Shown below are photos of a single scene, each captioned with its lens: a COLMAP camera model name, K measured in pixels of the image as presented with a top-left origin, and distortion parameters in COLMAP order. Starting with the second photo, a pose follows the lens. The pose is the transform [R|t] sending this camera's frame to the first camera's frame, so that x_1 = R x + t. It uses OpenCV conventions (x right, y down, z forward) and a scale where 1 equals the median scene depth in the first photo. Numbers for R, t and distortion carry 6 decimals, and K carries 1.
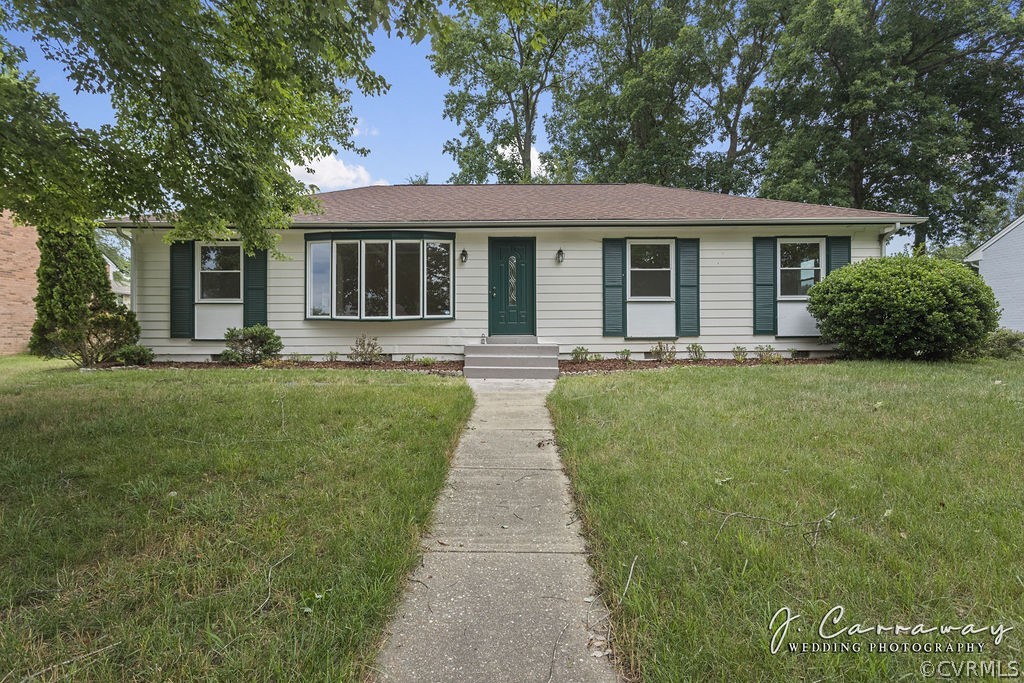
lens RADIAL K [[513.8, 0, 509.3], [0, 513.8, 320.0], [0, 0, 1]] dist [-0.000381, 0.000065]
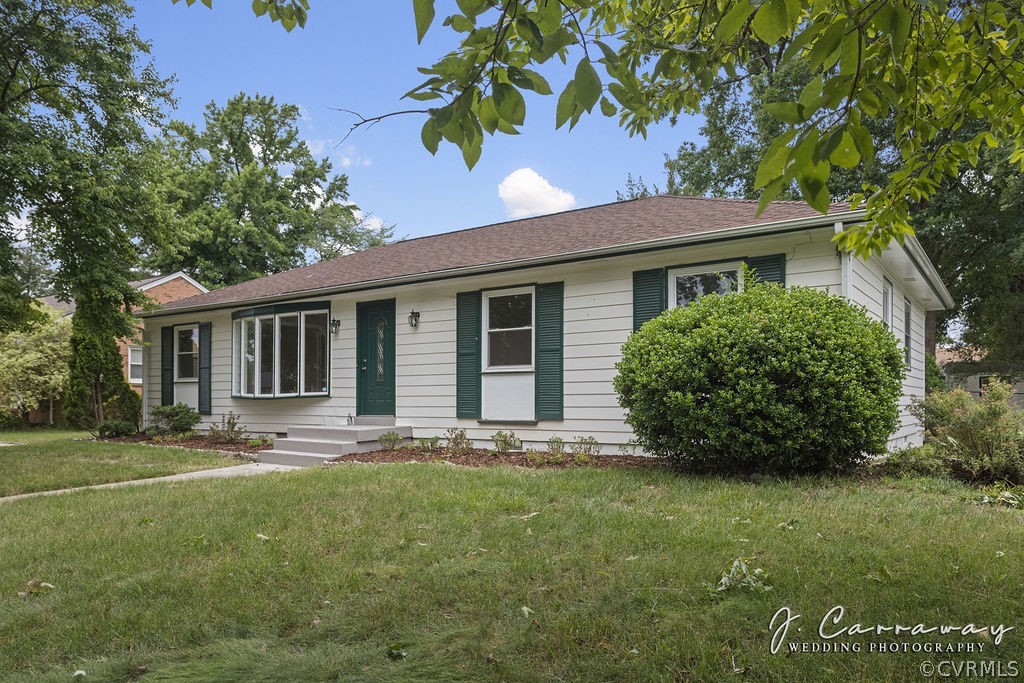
lens RADIAL K [[942.4, 0, 511.4], [0, 942.4, 346.4], [0, 0, 1]] dist [0.090949, 0.000000]
pose [[0.731591, -0.036250, -0.680779, 1.221232], [0.003429, 0.998768, -0.049497, -0.006199], [0.681735, 0.033878, 0.730814, 0.007289]]
